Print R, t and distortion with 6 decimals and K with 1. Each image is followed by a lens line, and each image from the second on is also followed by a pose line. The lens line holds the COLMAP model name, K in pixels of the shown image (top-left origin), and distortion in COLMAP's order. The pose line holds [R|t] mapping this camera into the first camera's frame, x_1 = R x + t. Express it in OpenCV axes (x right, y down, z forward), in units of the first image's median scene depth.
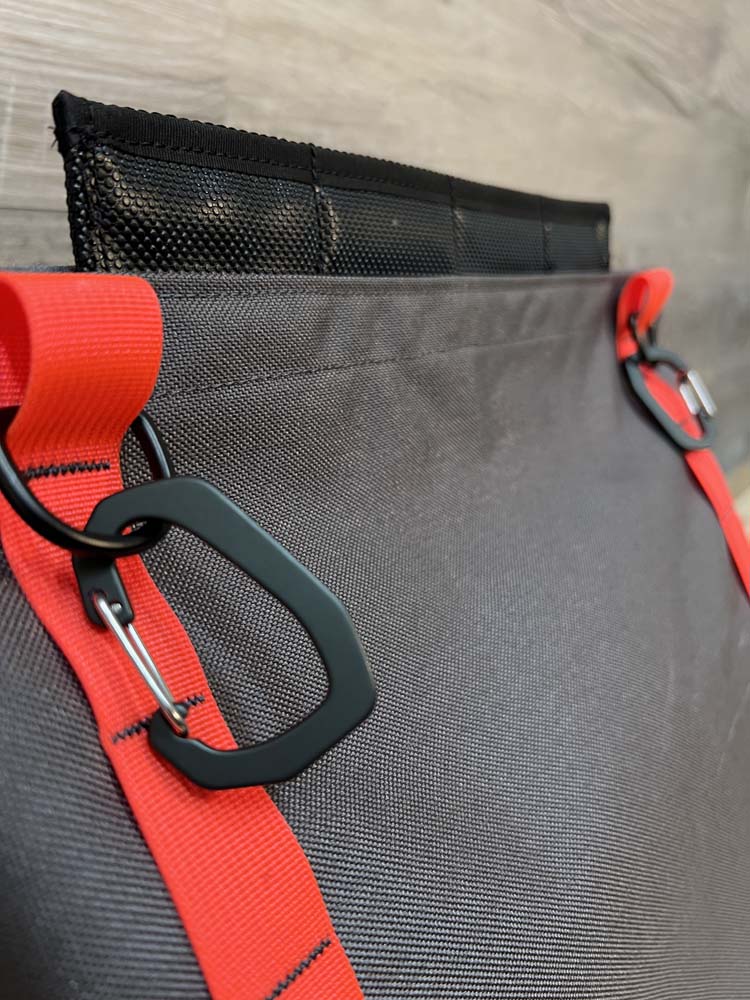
lens RADIAL K [[757.7, 0, 376.7], [0, 757.7, 505.7], [0, 0, 1]] dist [0.028385, -0.050159]
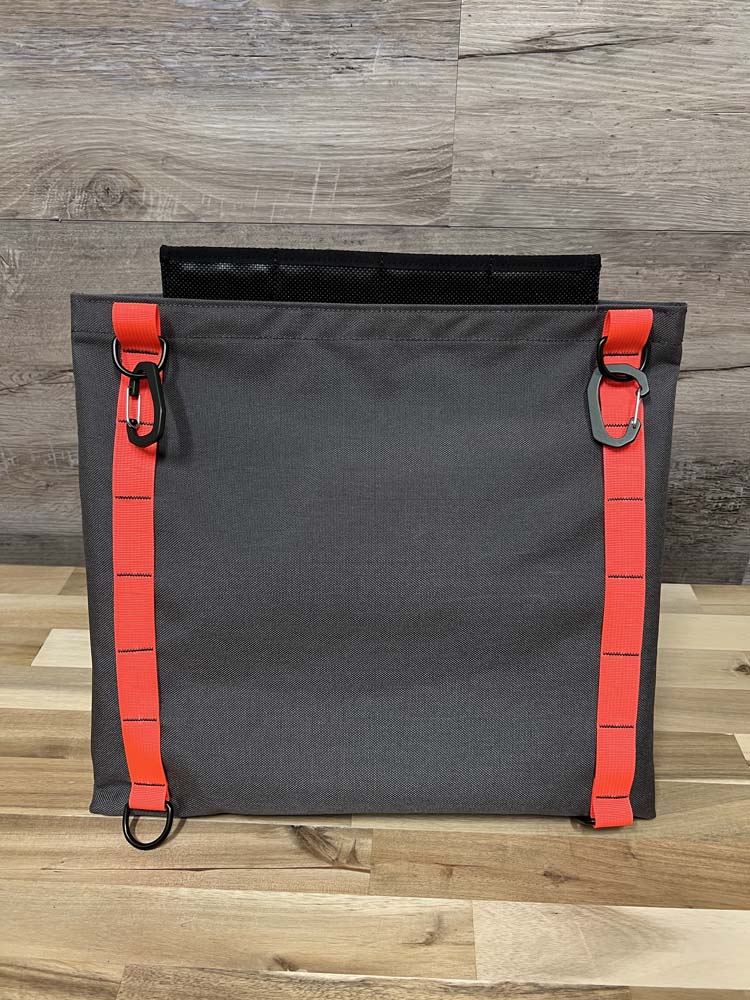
lens RADIAL K [[757.7, 0, 374.0], [0, 757.7, 498.3], [0, 0, 1]] dist [0.028385, -0.050159]
pose [[0.603190, 0.365001, -0.709180, 1.391966], [-0.256205, 0.930693, 0.261094, -0.285815], [0.755328, 0.024206, 0.654900, -0.229058]]
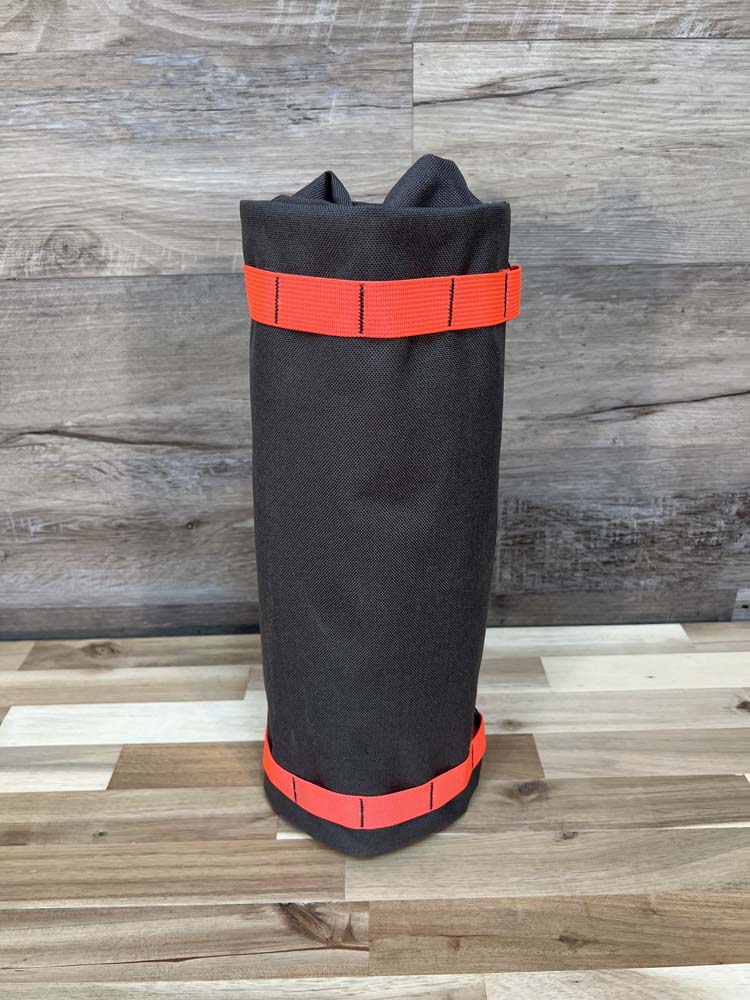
lens RADIAL K [[757.7, 0, 366.4], [0, 757.7, 502.3], [0, 0, 1]] dist [0.028385, -0.050159]
pose [[0.641970, 0.262546, -0.720378, 1.351749], [-0.215917, 0.963427, 0.158711, -0.176002], [0.735700, 0.053654, 0.675179, -0.190472]]
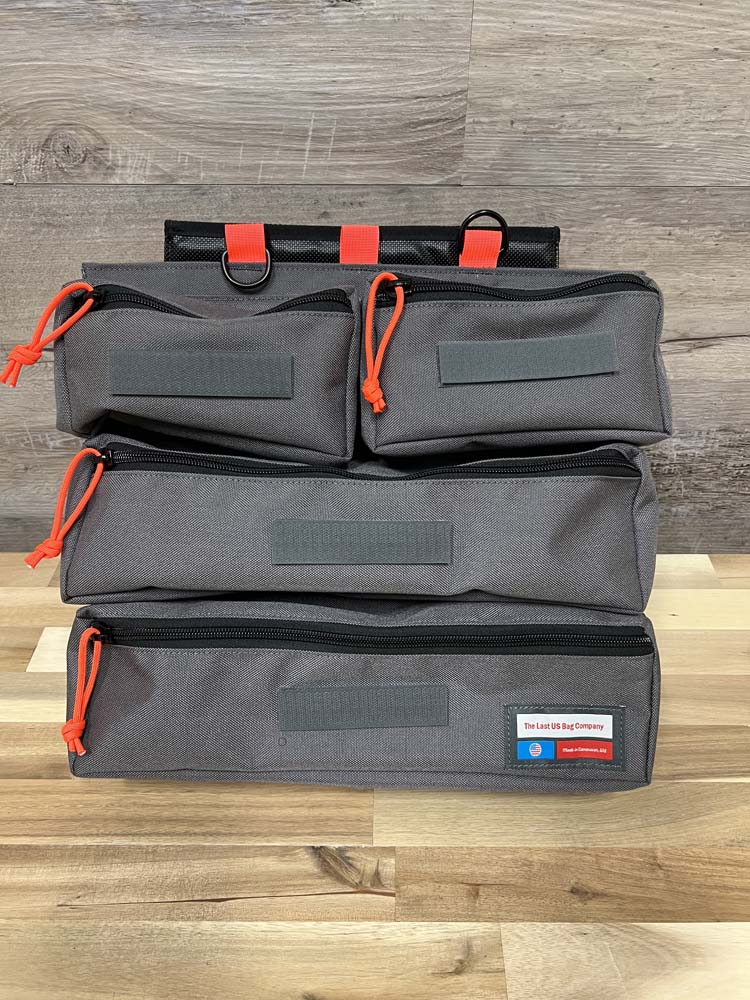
lens RADIAL K [[757.7, 0, 376.7], [0, 757.7, 496.9], [0, 0, 1]] dist [0.028385, -0.050159]
pose [[0.631348, 0.442567, -0.636816, 1.139831], [-0.241408, 0.892527, 0.380944, -0.467450], [0.736968, -0.086775, 0.670334, -0.176251]]
